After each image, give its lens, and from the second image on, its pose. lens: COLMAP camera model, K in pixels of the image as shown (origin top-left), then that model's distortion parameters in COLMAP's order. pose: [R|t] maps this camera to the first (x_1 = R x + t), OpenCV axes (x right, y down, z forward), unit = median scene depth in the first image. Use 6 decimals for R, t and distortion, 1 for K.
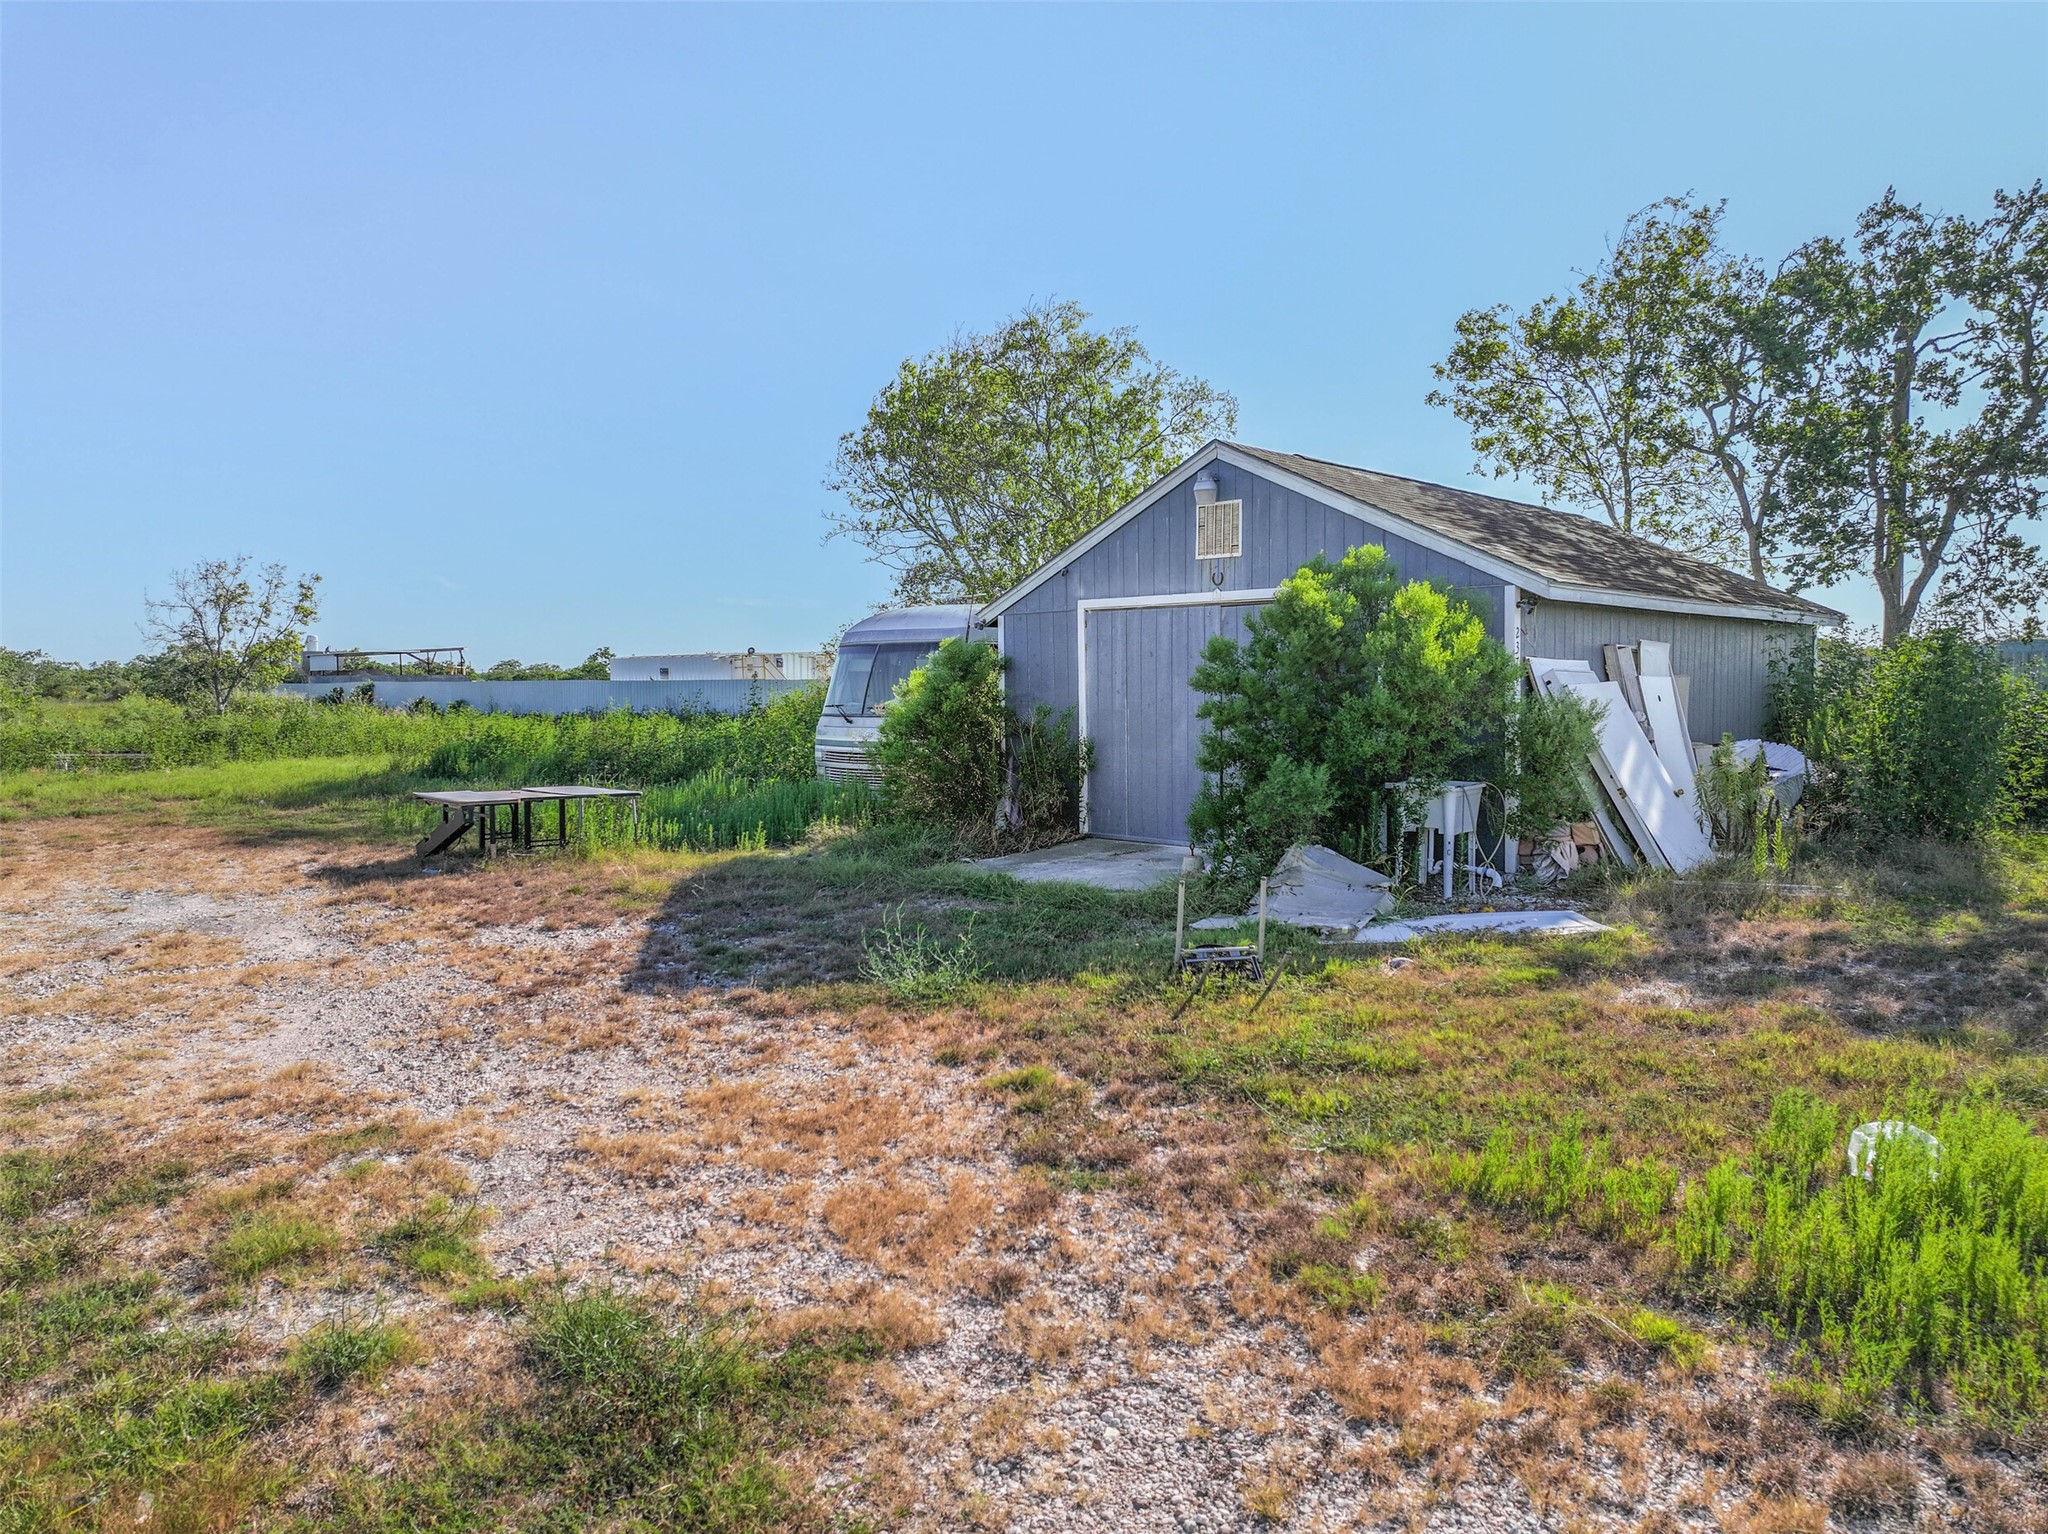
lens RADIAL K [[1434.0, 0, 1015.8], [0, 1434.0, 776.2], [0, 0, 1]] dist [0.014864, 0.009509]
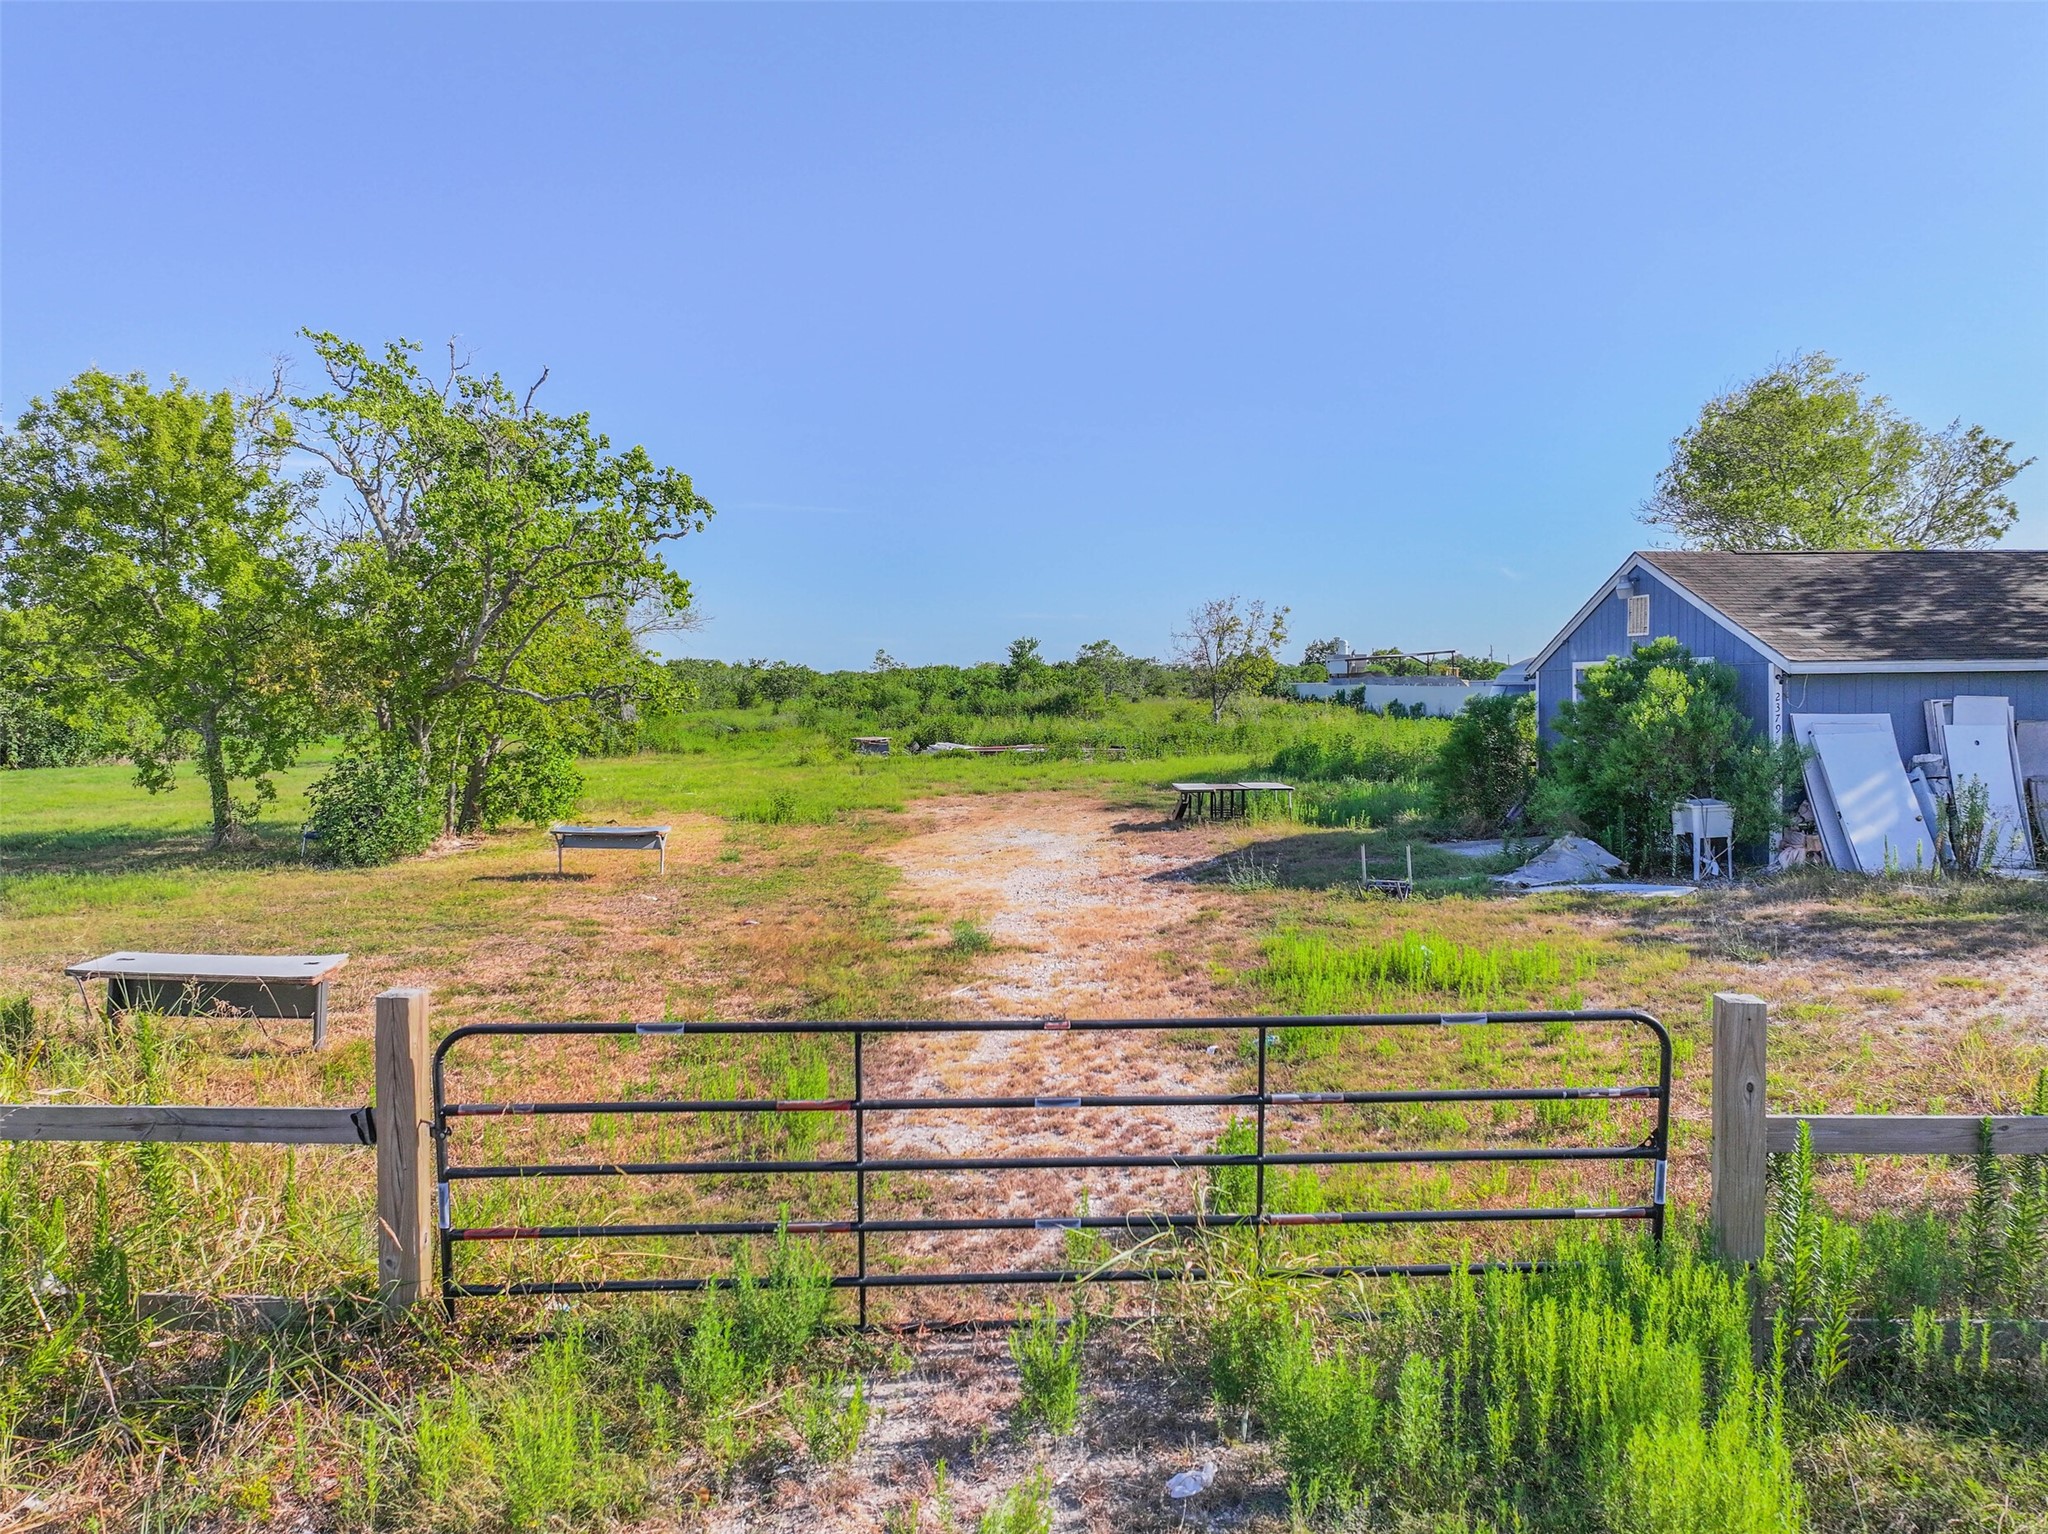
lens RADIAL K [[1434.0, 0, 1027.5], [0, 1434.0, 764.5], [0, 0, 1]] dist [0.014864, 0.009509]
pose [[0.770734, 0.027286, -0.636573, 0.313843], [-0.028657, 0.999556, 0.008148, -0.010967], [0.636512, 0.011962, 0.771174, -0.250545]]
